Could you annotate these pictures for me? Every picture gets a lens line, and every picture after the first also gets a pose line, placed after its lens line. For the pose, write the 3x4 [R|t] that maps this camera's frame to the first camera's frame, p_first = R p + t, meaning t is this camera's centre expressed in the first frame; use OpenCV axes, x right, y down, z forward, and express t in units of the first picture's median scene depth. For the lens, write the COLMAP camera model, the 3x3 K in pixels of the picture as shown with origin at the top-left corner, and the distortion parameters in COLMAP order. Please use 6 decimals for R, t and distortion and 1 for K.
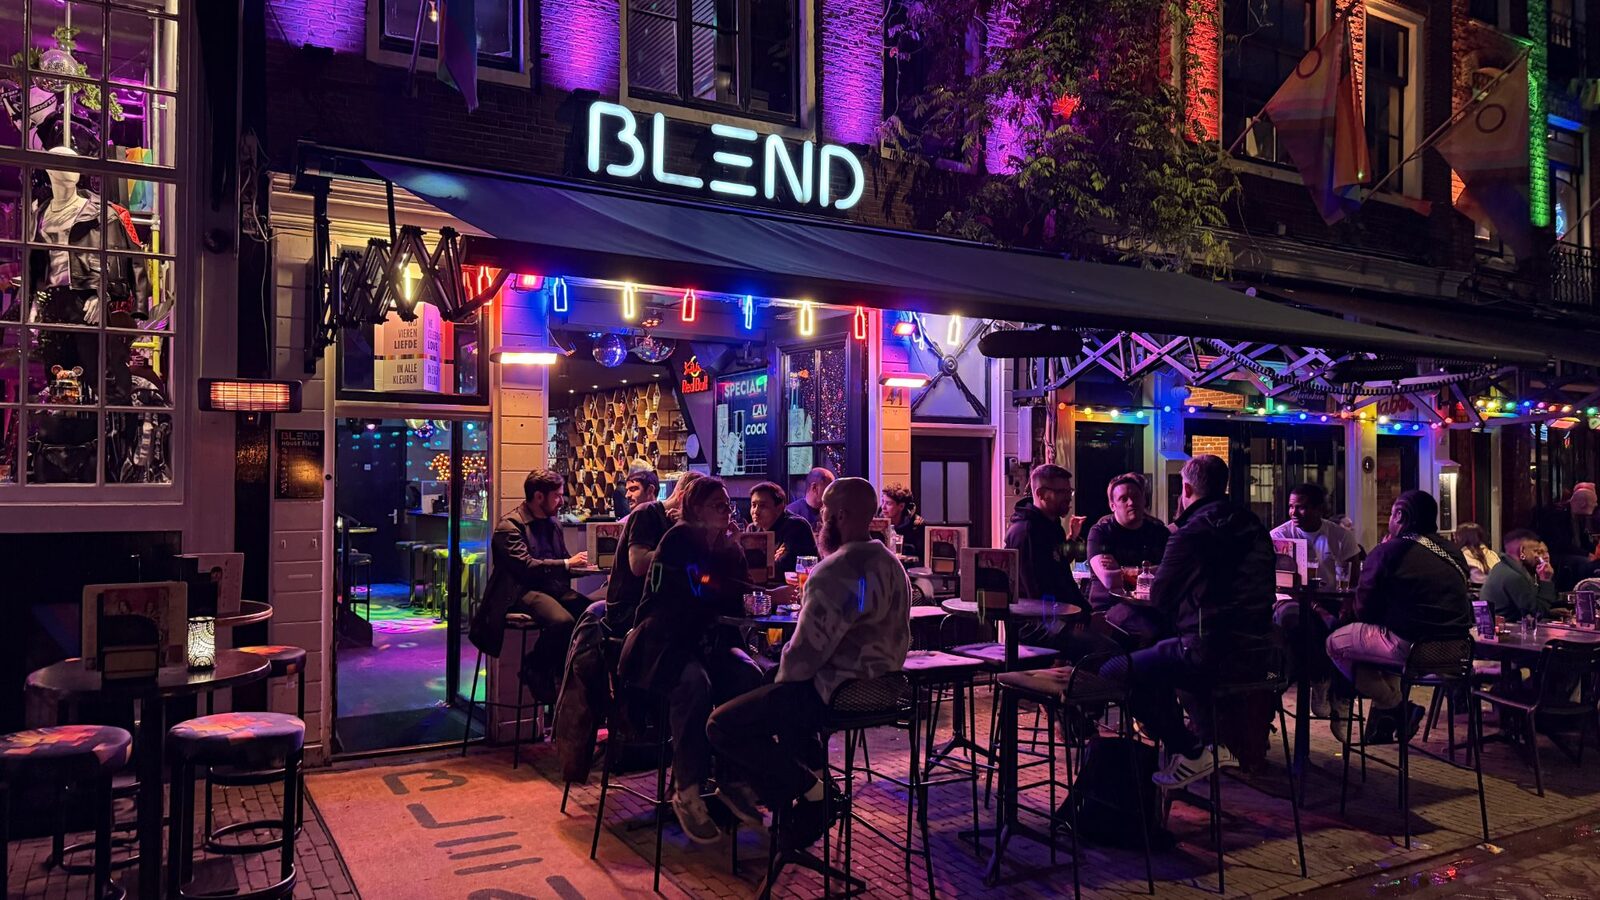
lens RADIAL K [[1115.1, 0, 814.2], [0, 1115.1, 458.6], [0, 0, 1]] dist [0.053234, -0.018996]
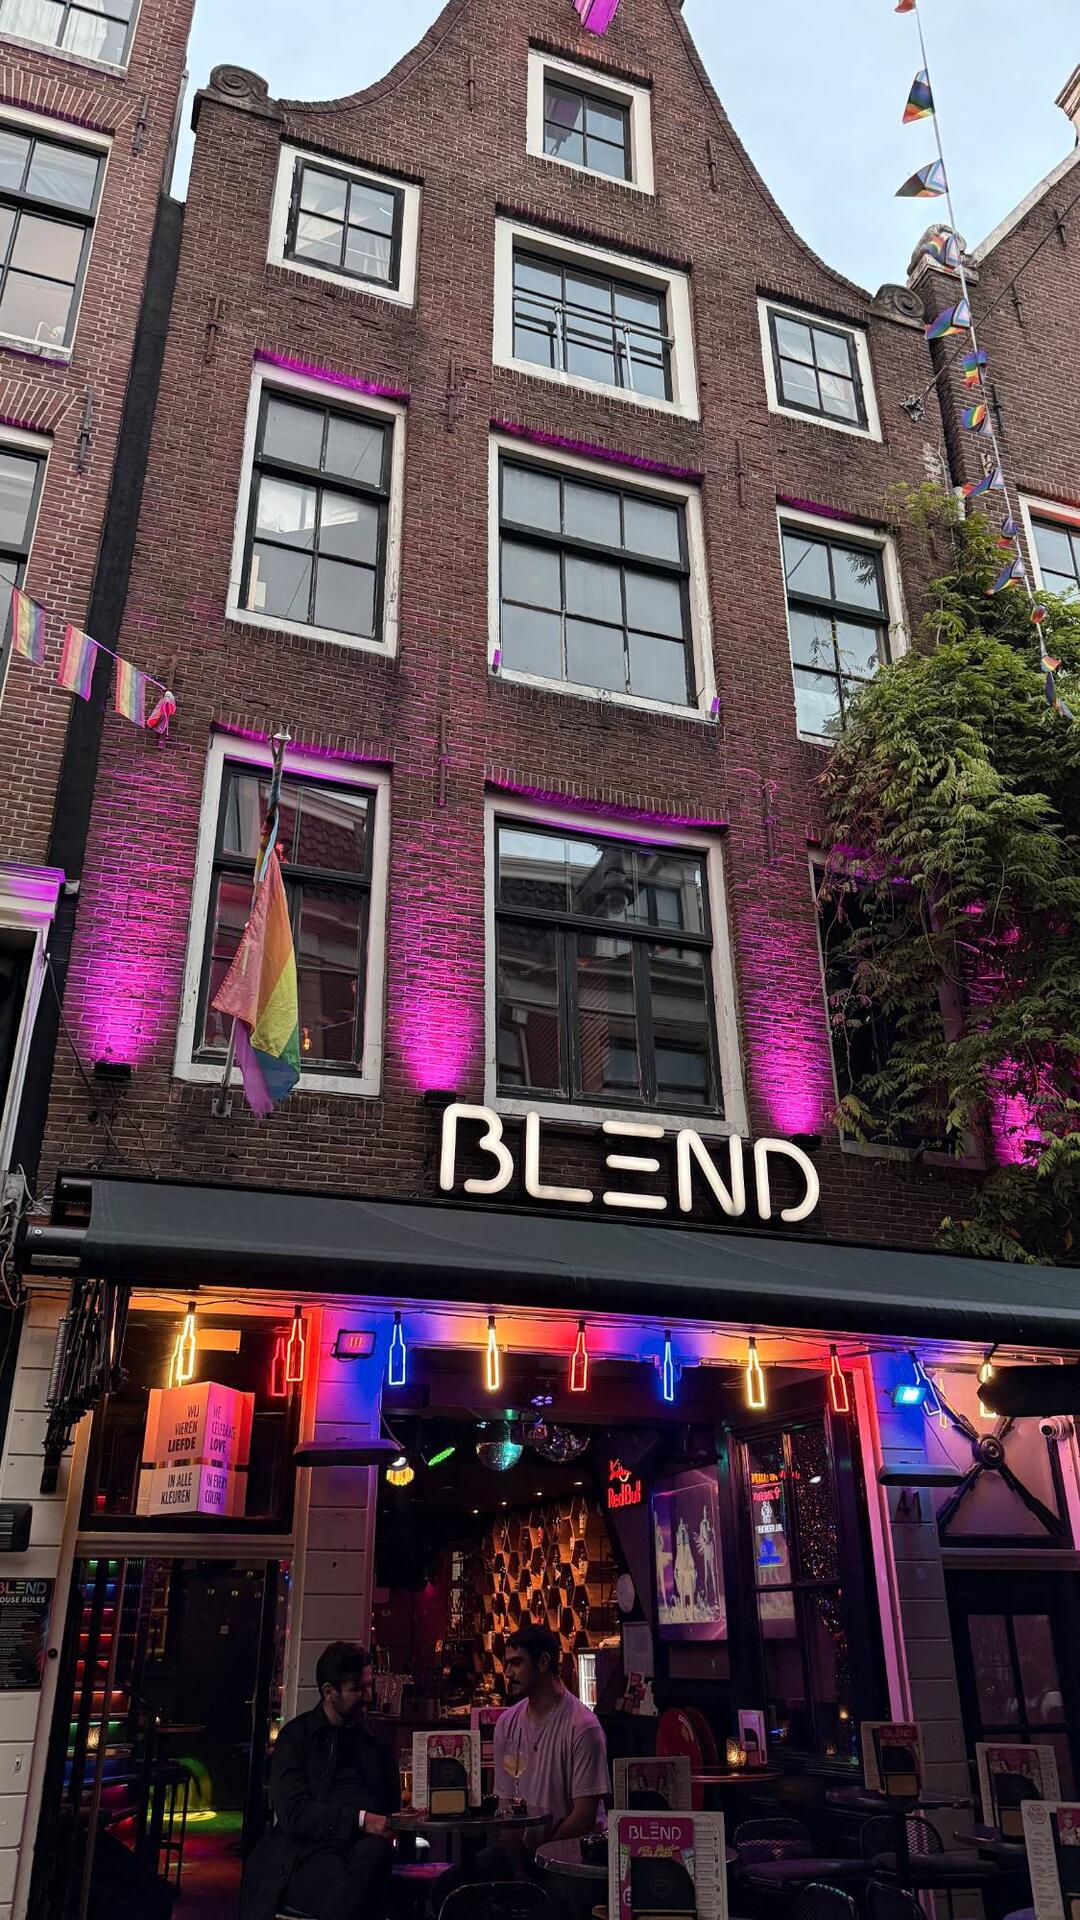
lens RADIAL K [[1338.1, 0, 536.8], [0, 1338.1, 960.9], [0, 0, 1]] dist [0.053234, -0.018996]
pose [[0.979785, -0.101085, -0.172637, 0.030223], [0.016665, 0.901192, -0.433100, -0.002216], [0.199359, 0.421468, 0.884659, 0.126951]]
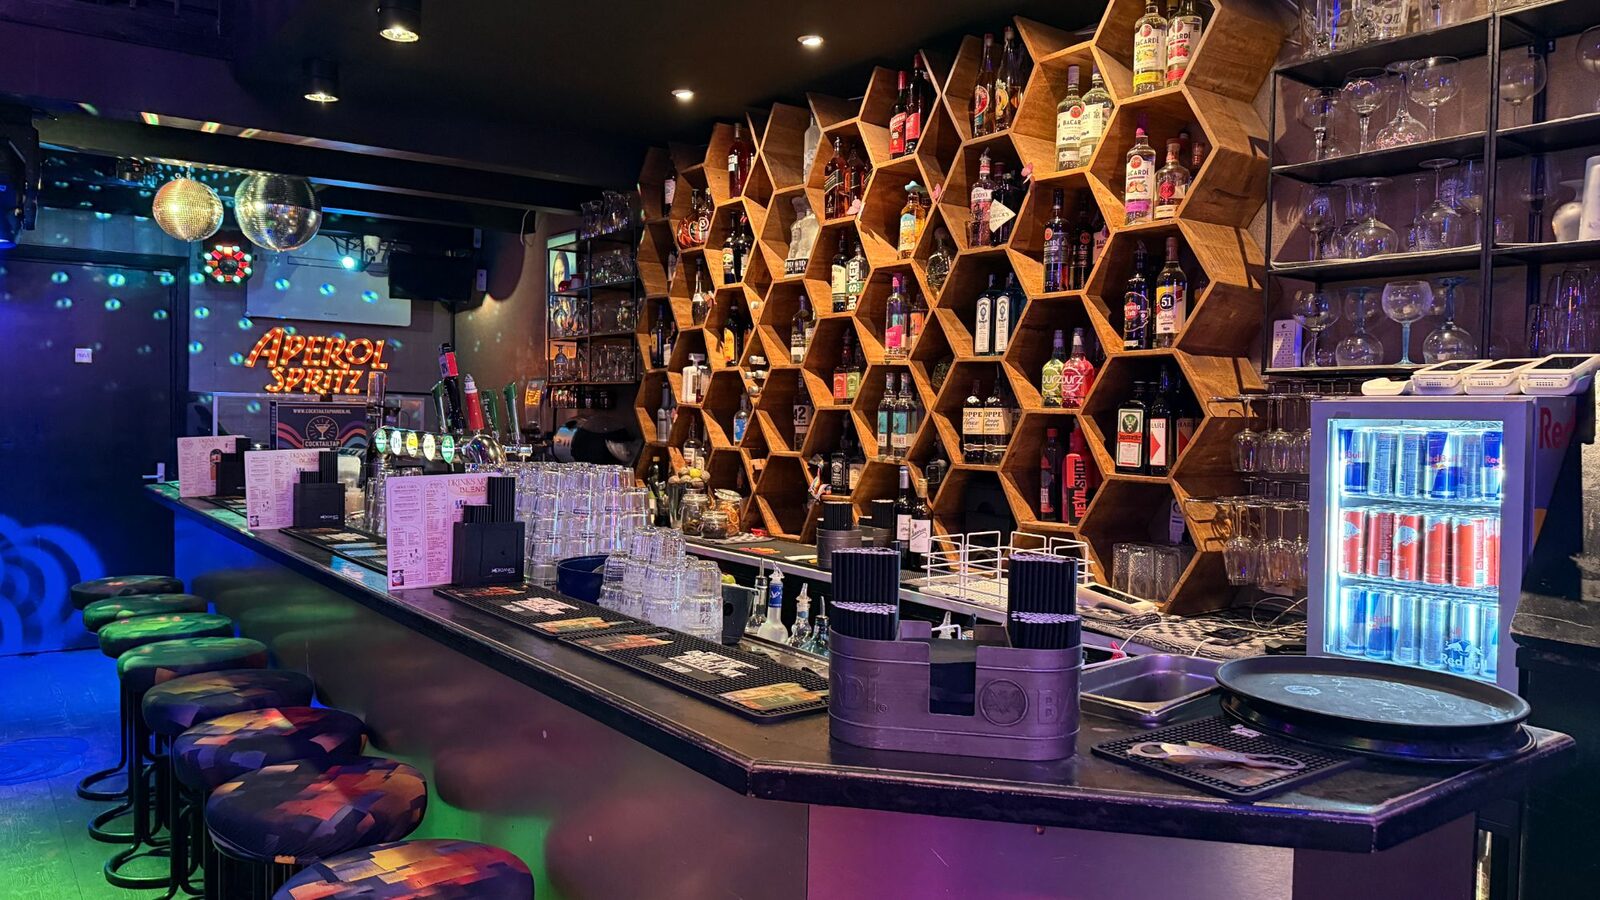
lens RADIAL K [[1115.1, 0, 804.9], [0, 1115.1, 455.4], [0, 0, 1]] dist [0.053234, -0.018996]
pose [[0.997136, 0.008835, 0.075118, -0.428801], [-0.014184, 0.997377, 0.070975, 0.026407], [-0.074294, -0.071838, 0.994646, 1.445363]]
